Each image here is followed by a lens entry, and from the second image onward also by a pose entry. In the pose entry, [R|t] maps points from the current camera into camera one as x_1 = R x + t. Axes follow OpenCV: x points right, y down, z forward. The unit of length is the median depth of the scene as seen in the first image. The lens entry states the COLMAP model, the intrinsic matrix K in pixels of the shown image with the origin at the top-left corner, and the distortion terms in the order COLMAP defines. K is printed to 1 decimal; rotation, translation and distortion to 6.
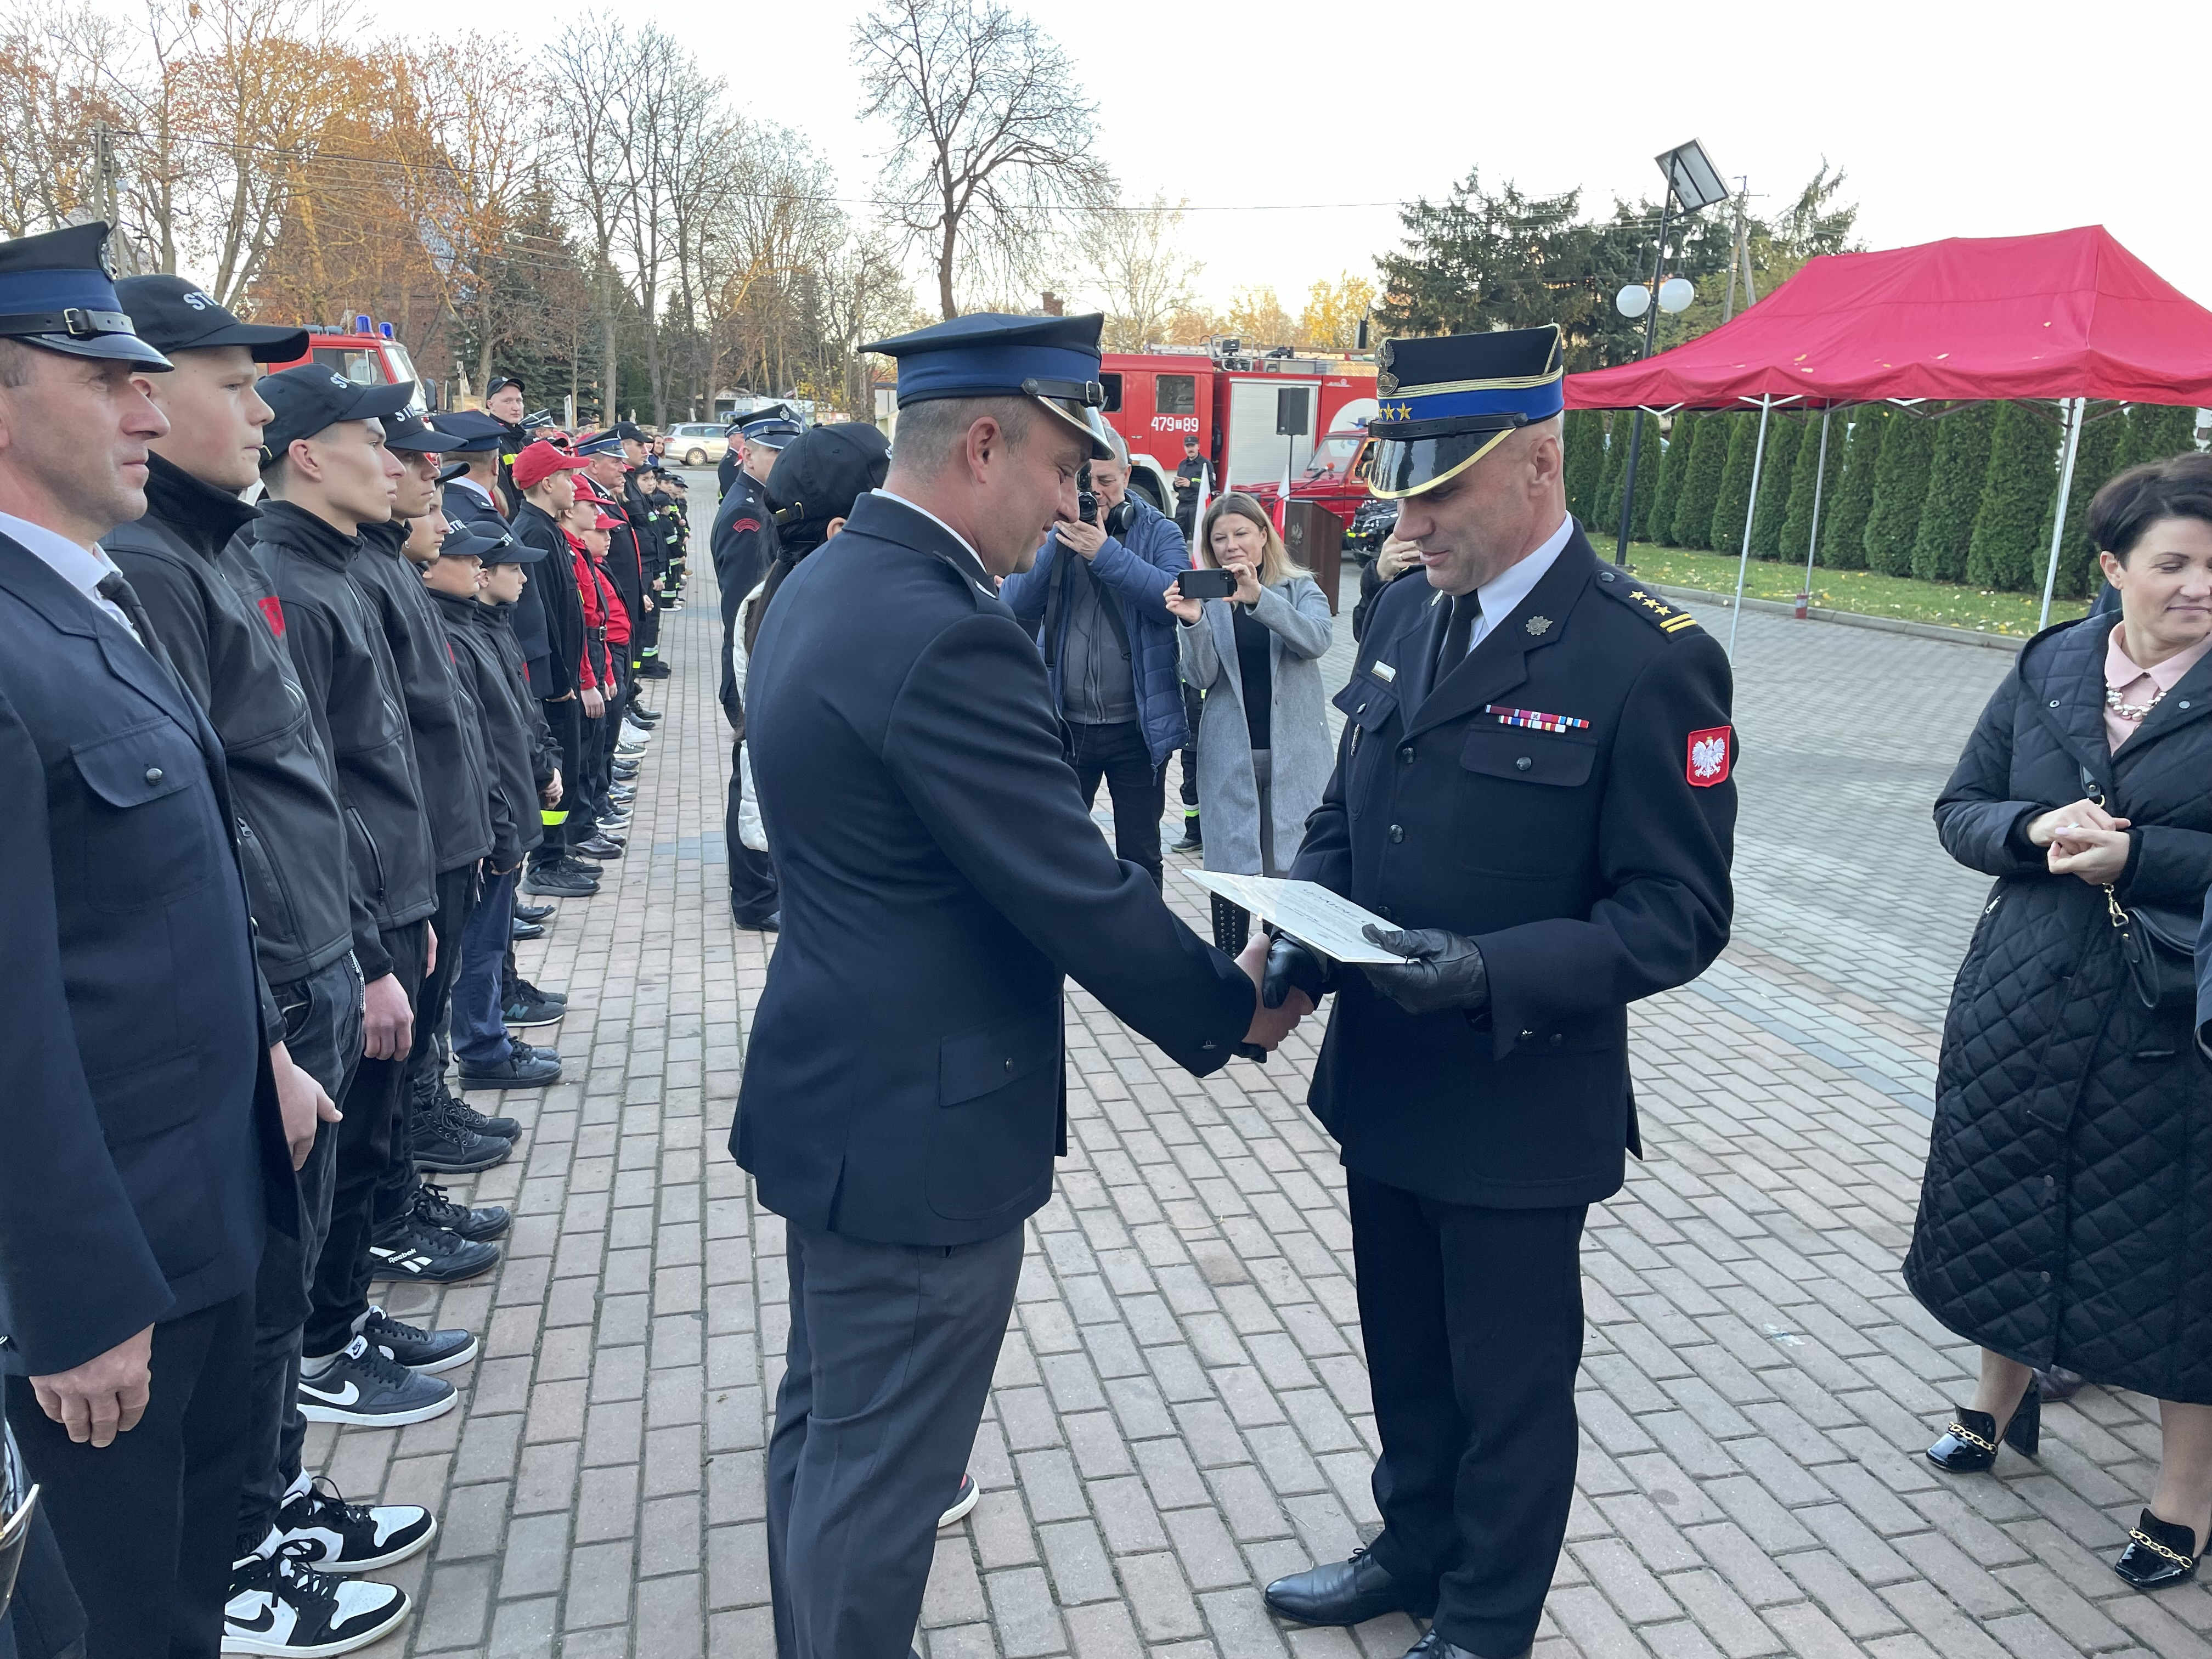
lens RADIAL K [[1662.6, 0, 1103.5], [0, 1662.6, 821.7], [0, 0, 1]] dist [0.079724, -0.100918]
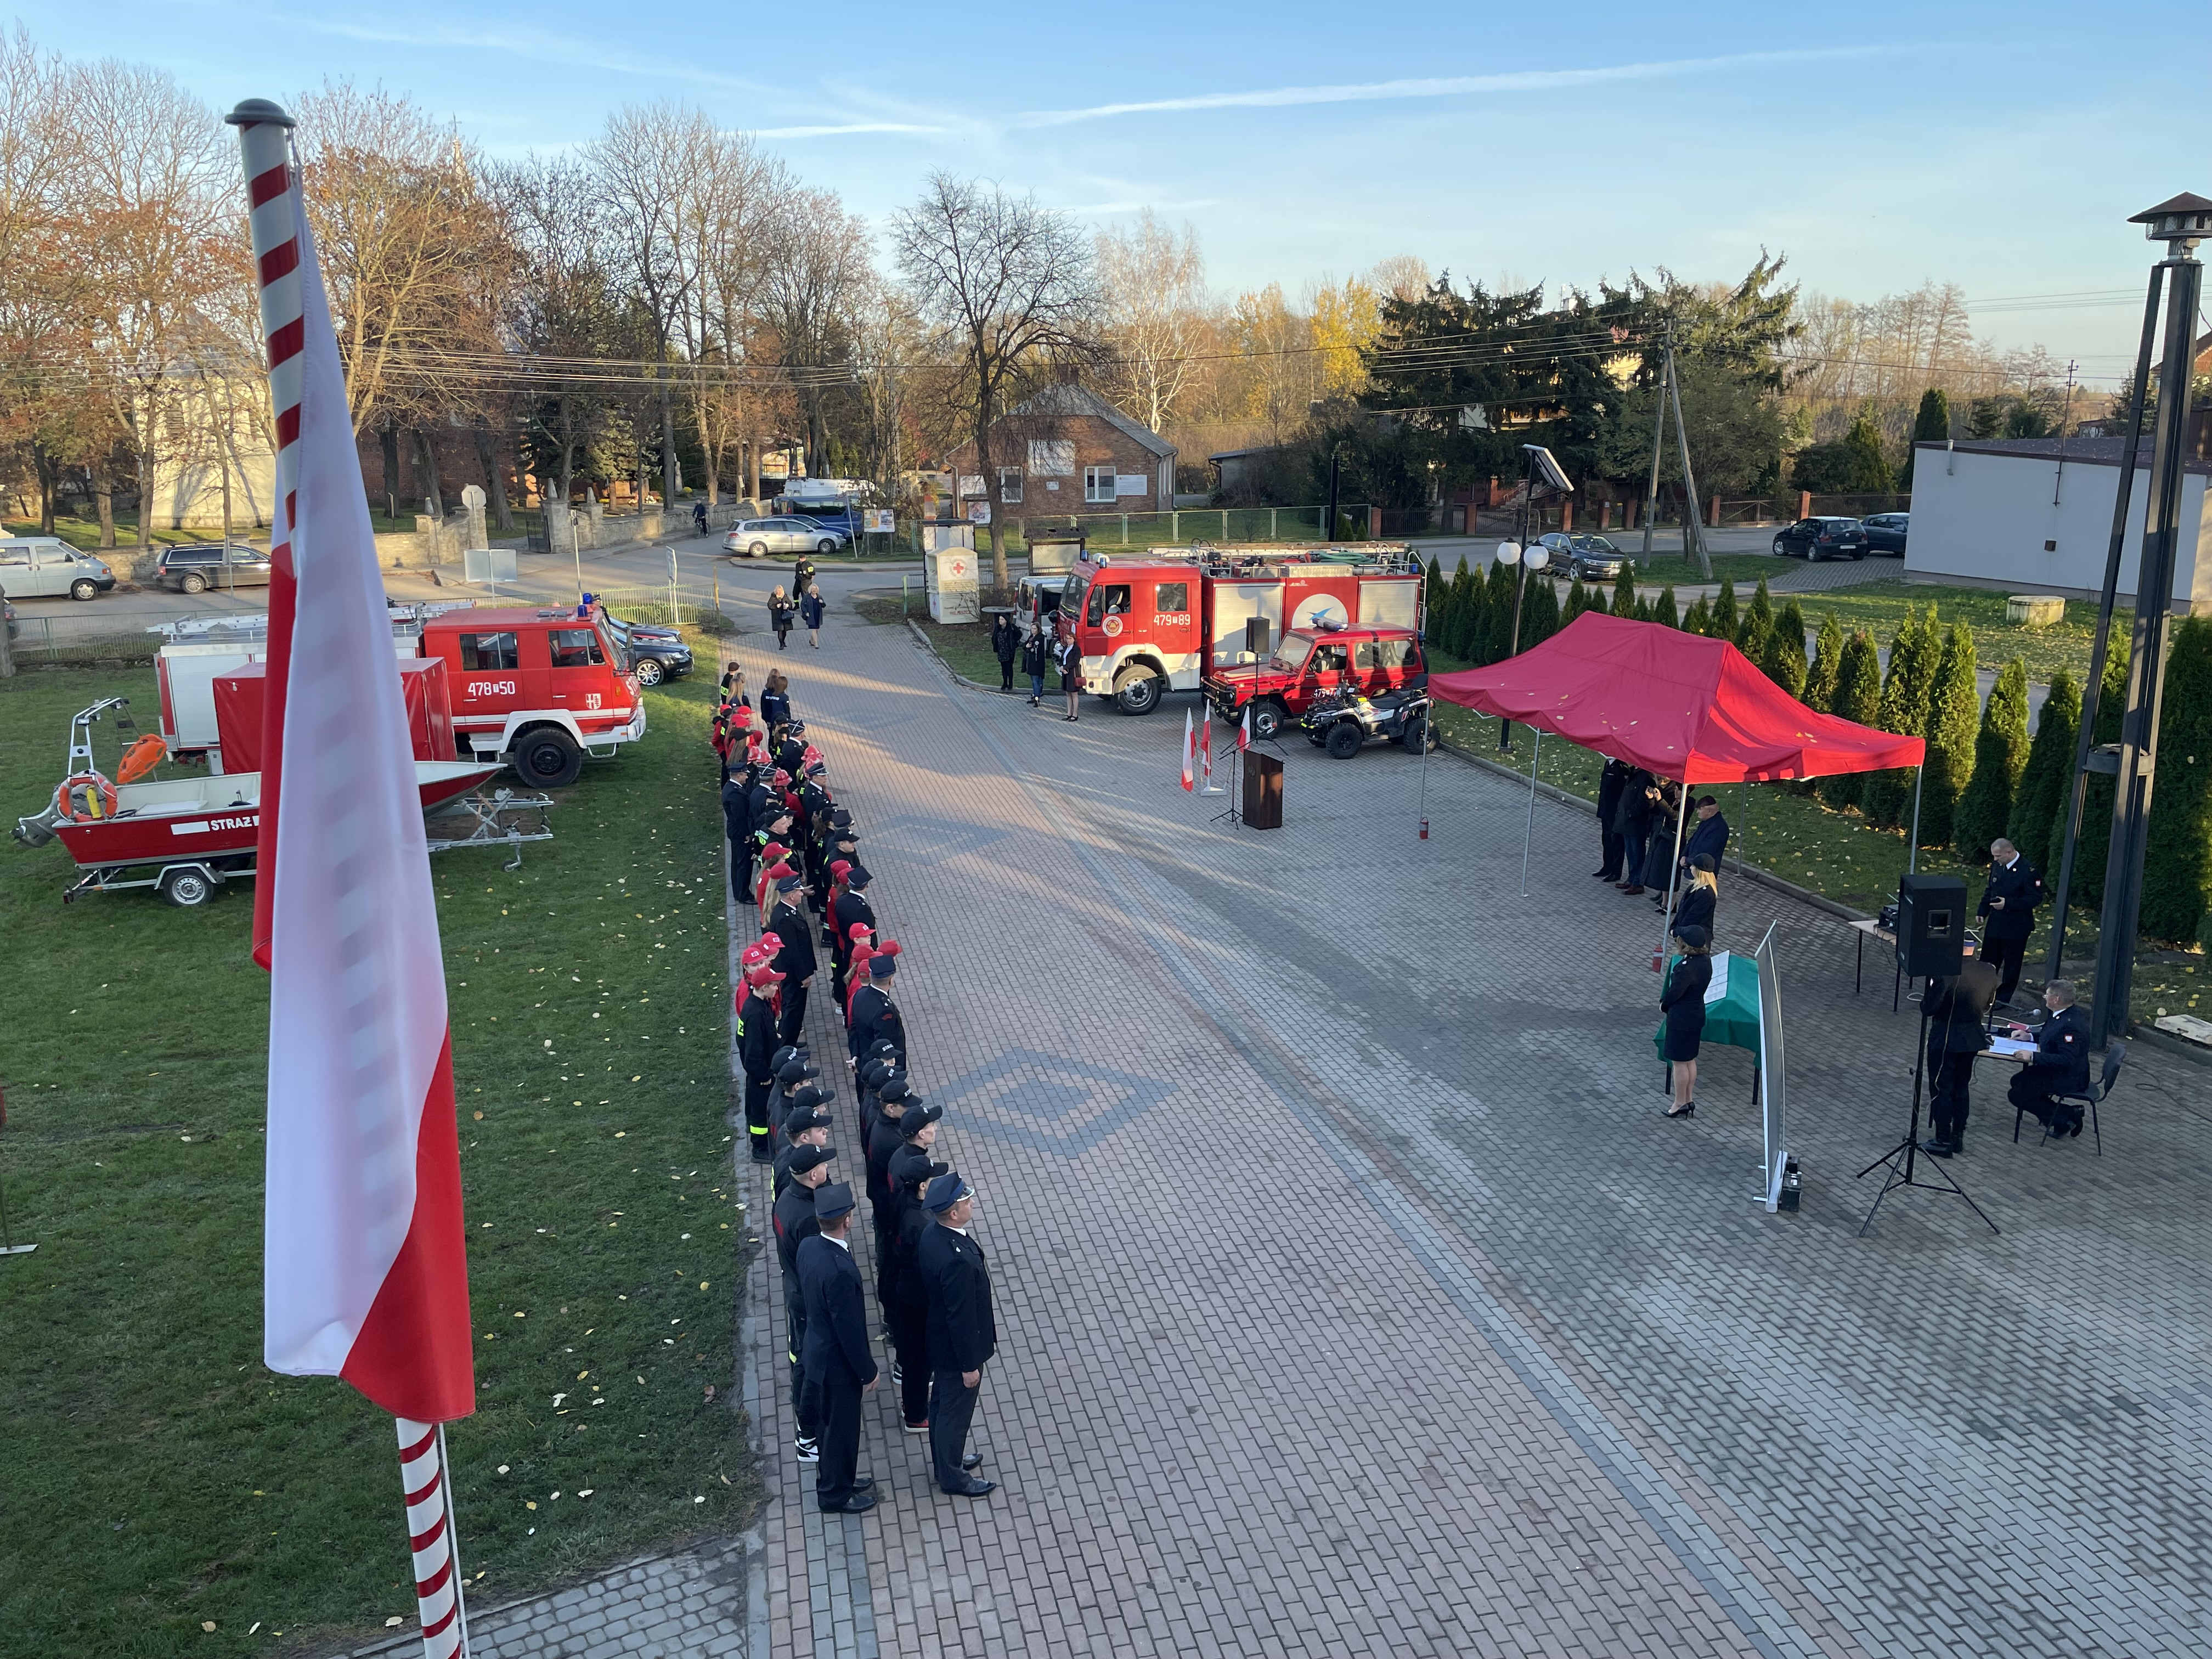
lens RADIAL K [[1662.6, 0, 1109.3], [0, 1662.6, 832.2], [0, 0, 1]] dist [0.079724, -0.100918]
pose [[0.999810, -0.017185, -0.009182, 0.001474], [0.017366, 0.999650, 0.019957, -0.042739], [0.008836, -0.020113, 0.999759, -0.123029]]
